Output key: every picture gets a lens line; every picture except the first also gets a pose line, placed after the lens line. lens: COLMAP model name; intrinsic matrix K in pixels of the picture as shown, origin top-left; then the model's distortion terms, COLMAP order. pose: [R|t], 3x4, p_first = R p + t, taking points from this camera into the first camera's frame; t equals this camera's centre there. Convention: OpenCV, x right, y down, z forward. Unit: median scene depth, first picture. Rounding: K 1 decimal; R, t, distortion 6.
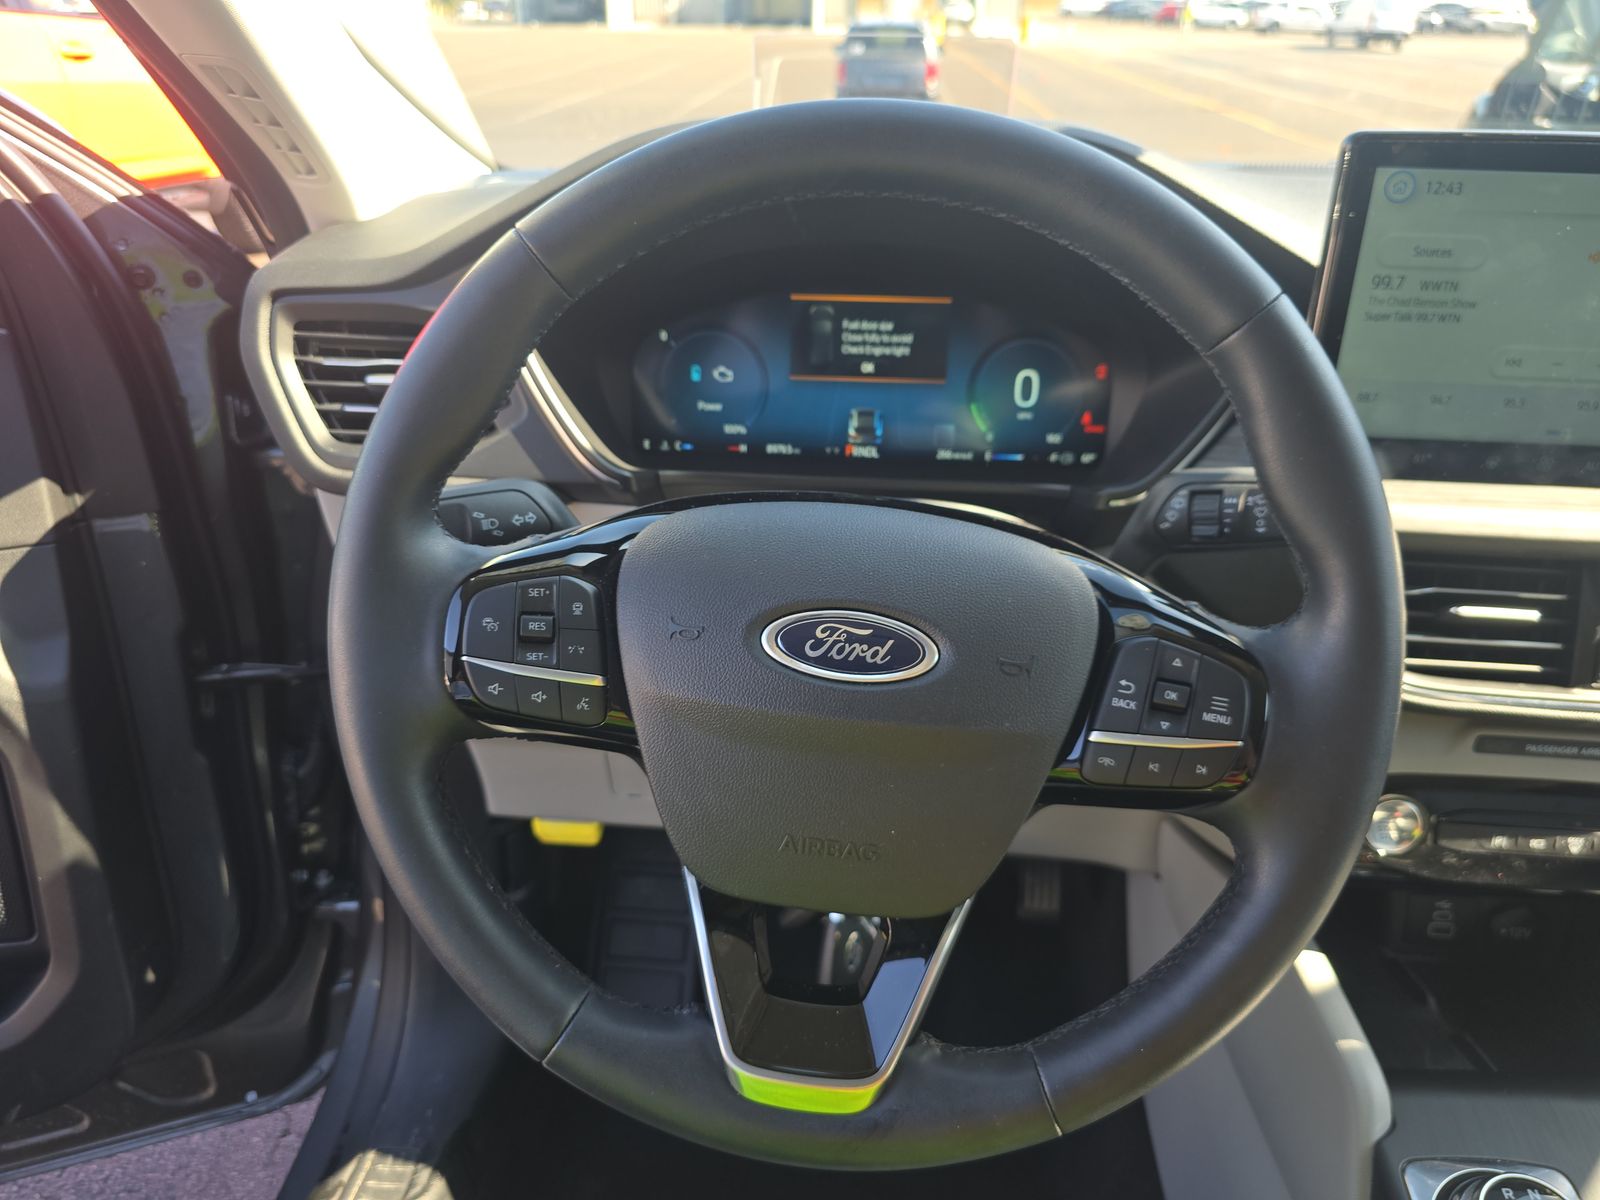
lens RADIAL K [[1140.1, 0, 800.0], [0, 1140.1, 600.0], [0, 0, 1]] dist [0.070397, -0.087442]
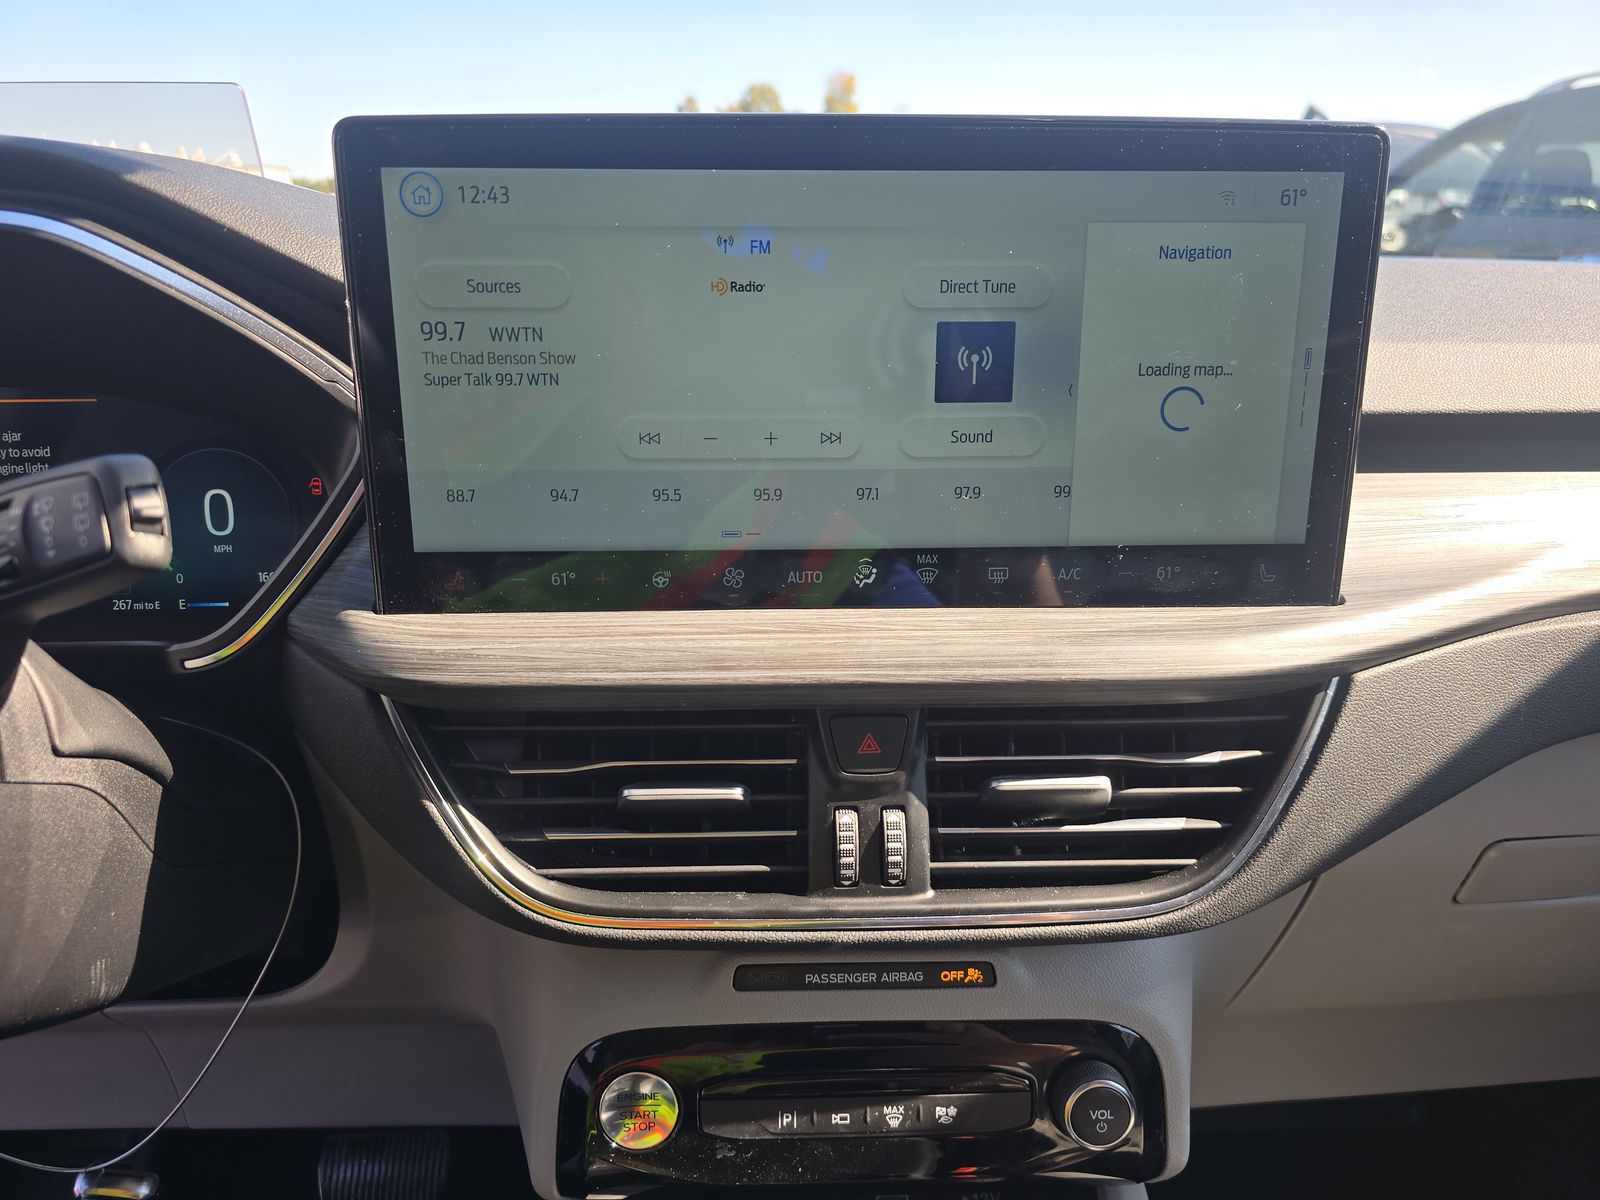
lens RADIAL K [[1140.1, 0, 800.0], [0, 1140.1, 600.0], [0, 0, 1]] dist [0.070397, -0.087442]
pose [[0.994347, -0.052270, 0.092421, 0.567044], [0.064187, 0.989292, -0.131078, -0.008305], [-0.084580, 0.136269, 0.987055, 0.277991]]
